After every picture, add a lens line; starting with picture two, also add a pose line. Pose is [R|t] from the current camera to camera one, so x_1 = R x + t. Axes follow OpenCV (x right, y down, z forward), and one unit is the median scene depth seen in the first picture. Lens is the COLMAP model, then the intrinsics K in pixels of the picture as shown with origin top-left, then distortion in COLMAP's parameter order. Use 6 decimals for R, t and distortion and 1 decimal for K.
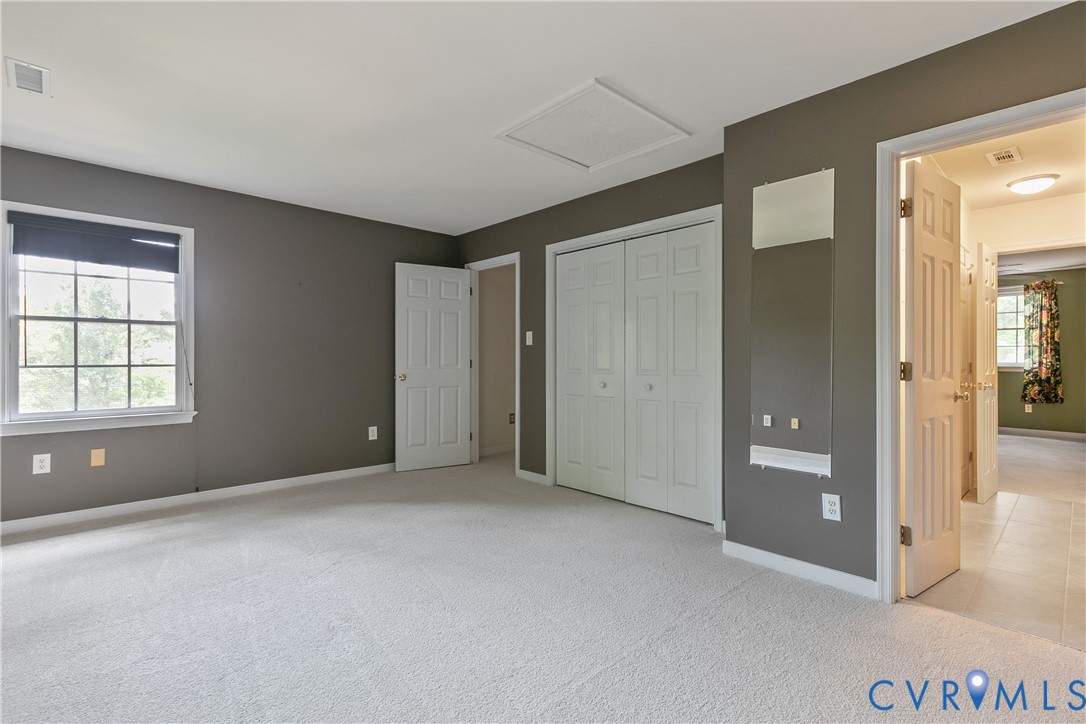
lens RADIAL K [[501.0, 0, 536.7], [0, 501.0, 357.4], [0, 0, 1]] dist [-0.000973, -0.003360]
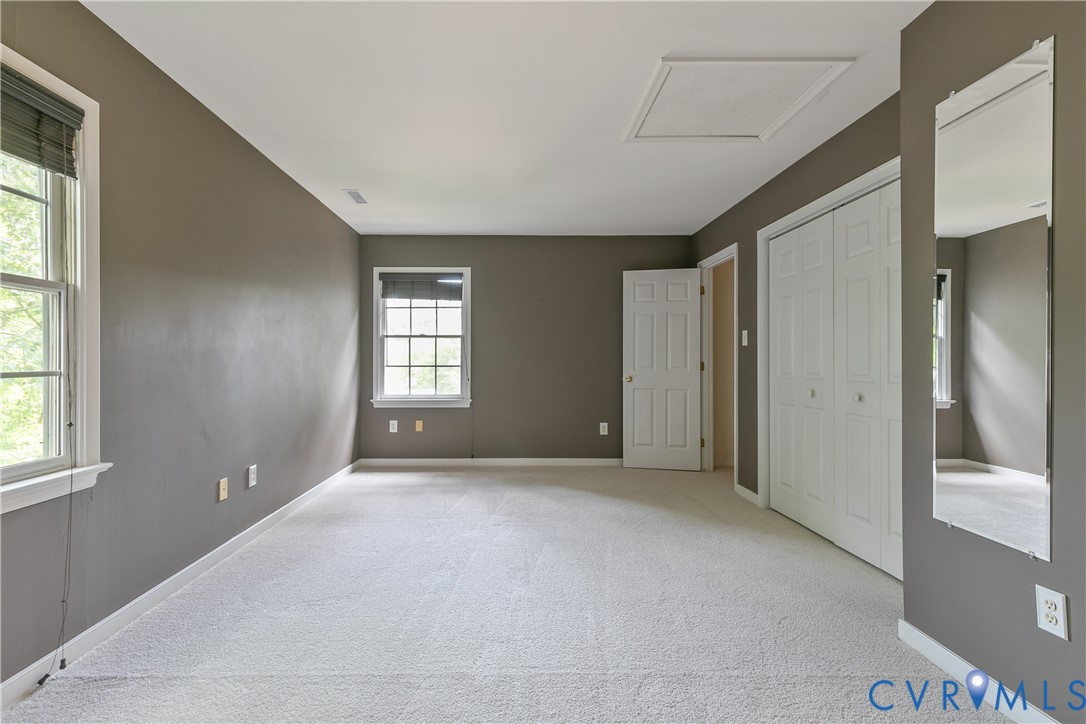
lens RADIAL K [[501.0, 0, 532.1], [0, 501.0, 356.9], [0, 0, 1]] dist [-0.000973, -0.003360]
pose [[0.728637, -0.007561, -0.684858, 0.375635], [0.002563, 0.999962, -0.008312, 0.002161], [0.684895, 0.004301, 0.728629, 0.107078]]
